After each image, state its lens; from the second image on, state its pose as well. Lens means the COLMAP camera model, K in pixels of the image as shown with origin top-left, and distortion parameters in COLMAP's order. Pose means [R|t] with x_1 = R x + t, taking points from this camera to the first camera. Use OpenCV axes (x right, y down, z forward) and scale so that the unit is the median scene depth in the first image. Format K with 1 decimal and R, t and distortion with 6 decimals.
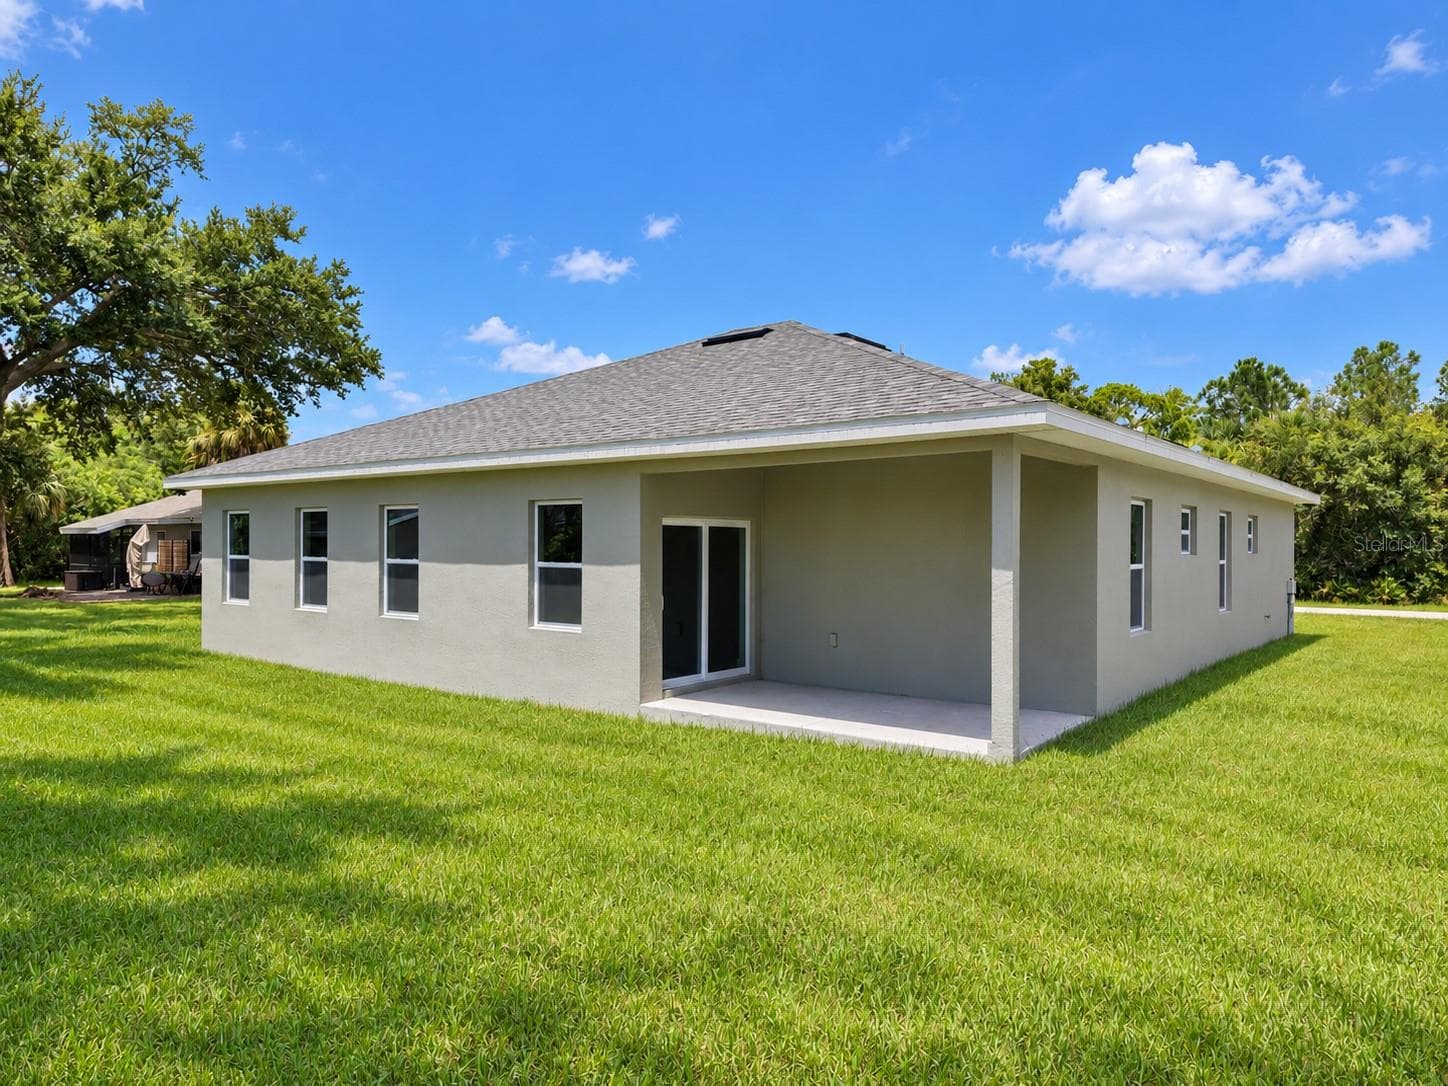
lens RADIAL K [[989.1, 0, 724.0], [0, 989.1, 543.0], [0, 0, 1]] dist [0.004315, 0.000962]
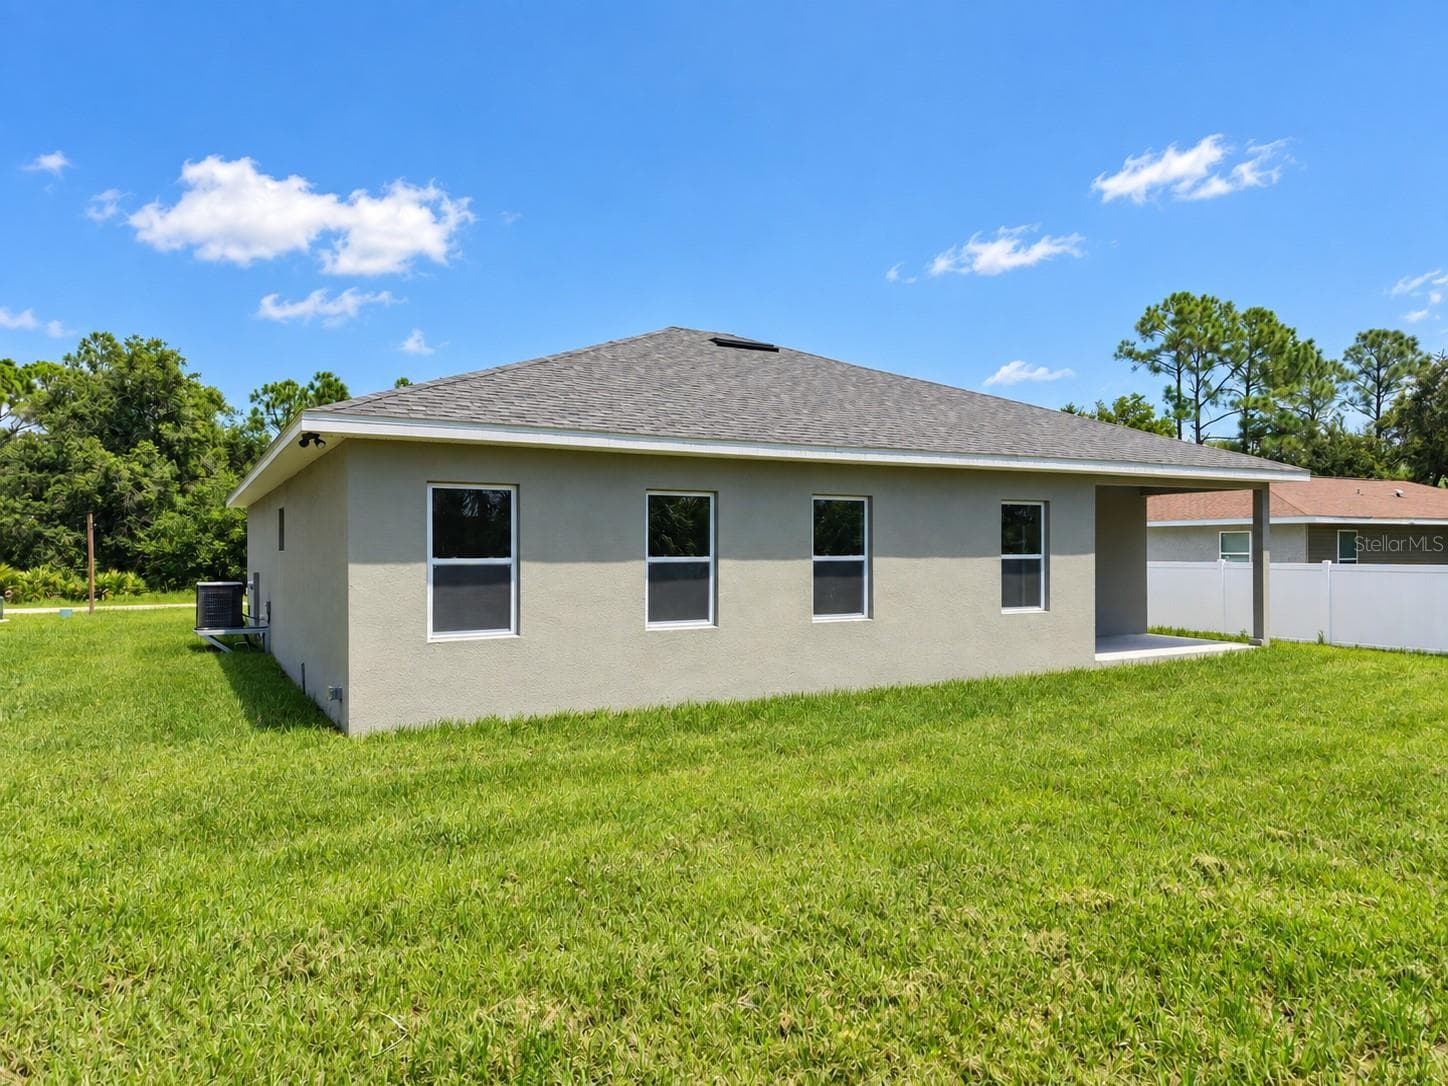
lens RADIAL K [[989.1, 0, 724.0], [0, 989.1, 543.0], [0, 0, 1]] dist [0.004315, 0.000962]
pose [[0.448534, -0.008179, 0.893728, -1.298743], [-0.007051, 0.999895, 0.012689, -0.006554], [-0.893738, -0.011993, 0.448429, 0.732324]]
